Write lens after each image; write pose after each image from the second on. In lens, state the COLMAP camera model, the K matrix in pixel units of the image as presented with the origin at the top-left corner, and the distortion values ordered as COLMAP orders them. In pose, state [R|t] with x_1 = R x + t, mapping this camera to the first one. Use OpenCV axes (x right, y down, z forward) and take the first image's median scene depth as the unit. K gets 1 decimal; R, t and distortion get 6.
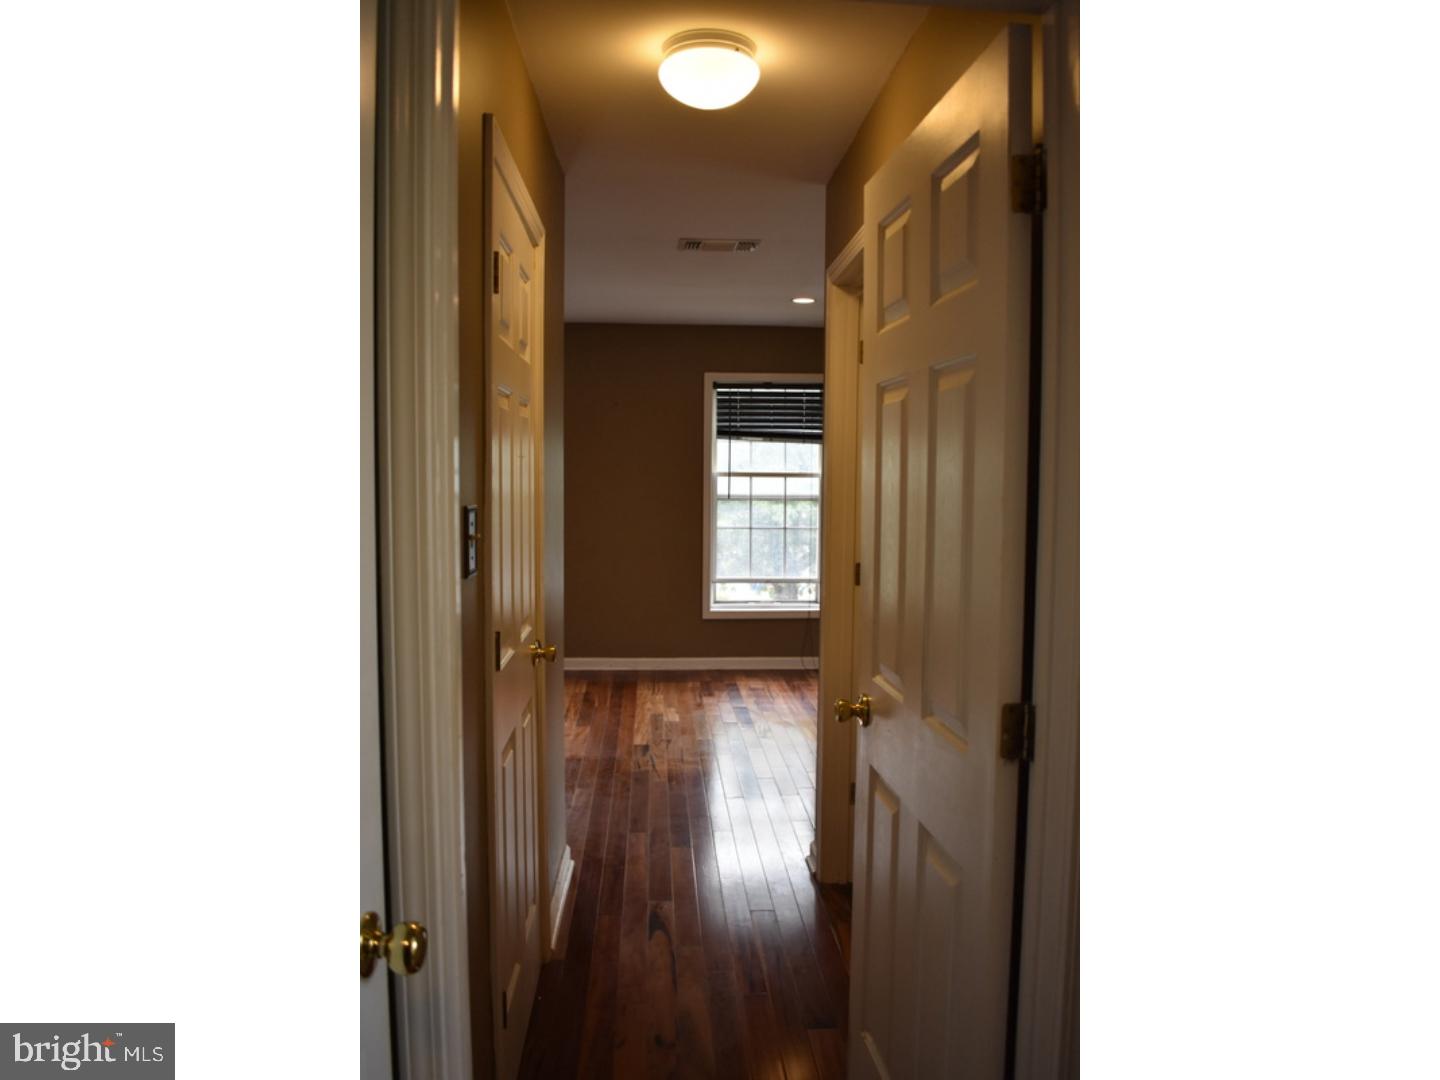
lens RADIAL K [[1280.6, 0, 720.0], [0, 1280.6, 540.0], [0, 0, 1]] dist [-0.089305, -0.003871]
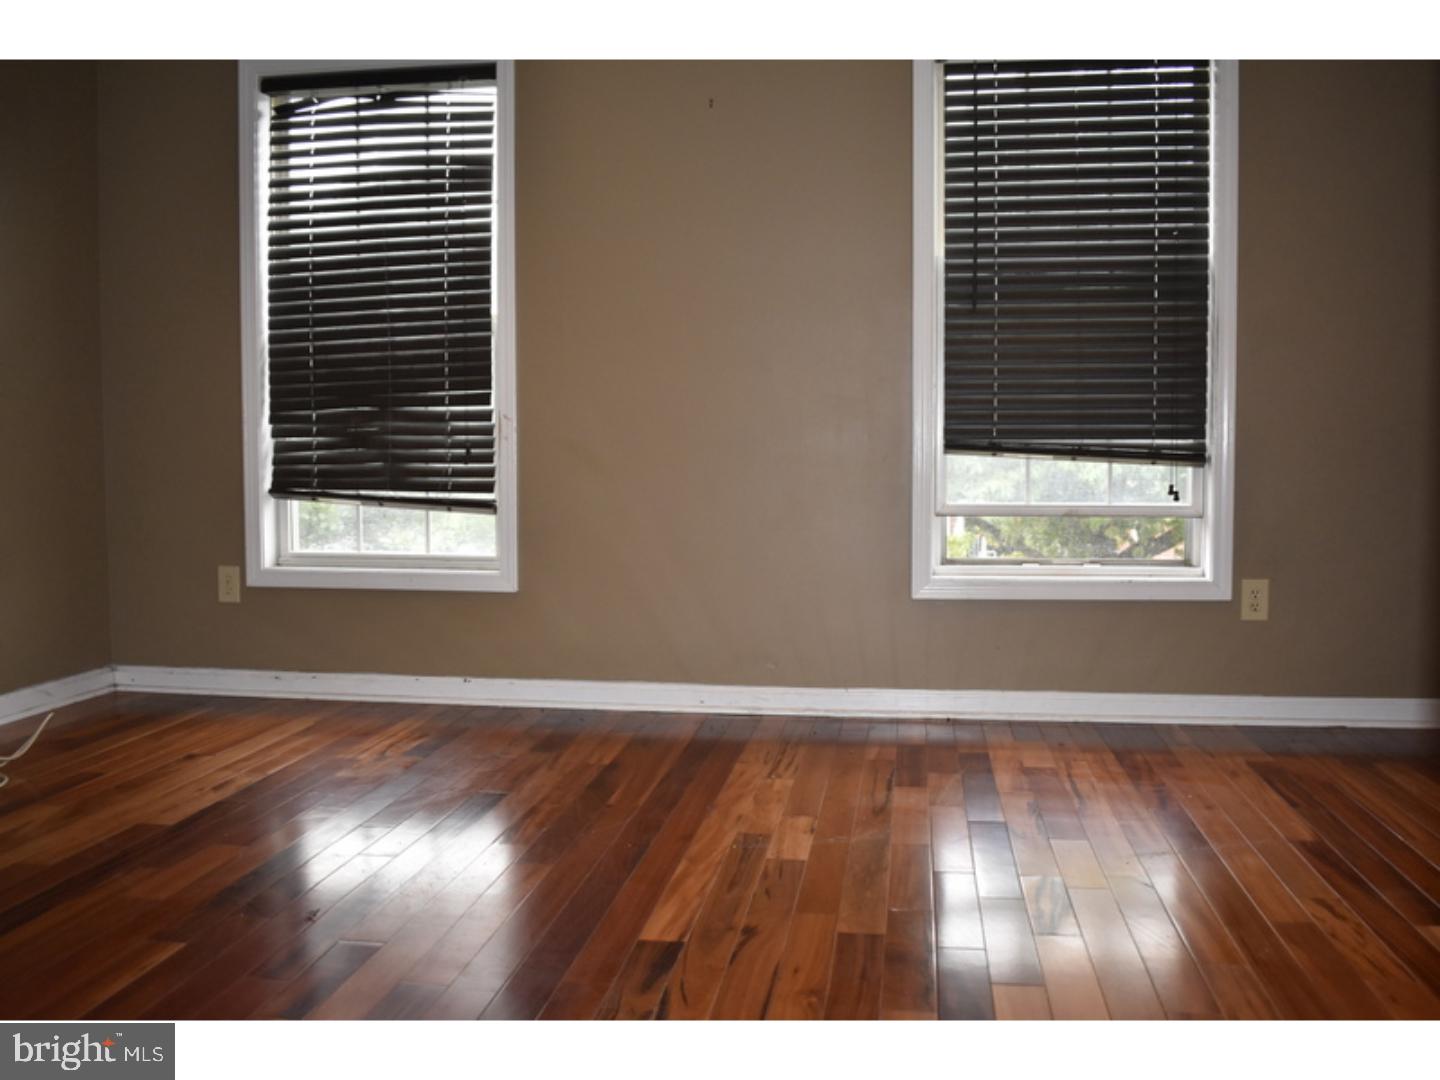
lens RADIAL K [[1280.6, 0, 720.0], [0, 1280.6, 540.0], [0, 0, 1]] dist [-0.089305, -0.003871]
pose [[0.972998, 0.003104, -0.230793, 0.023958], [-0.011462, 0.999326, -0.034881, 0.061992], [0.230529, 0.036585, 0.972377, 0.610512]]
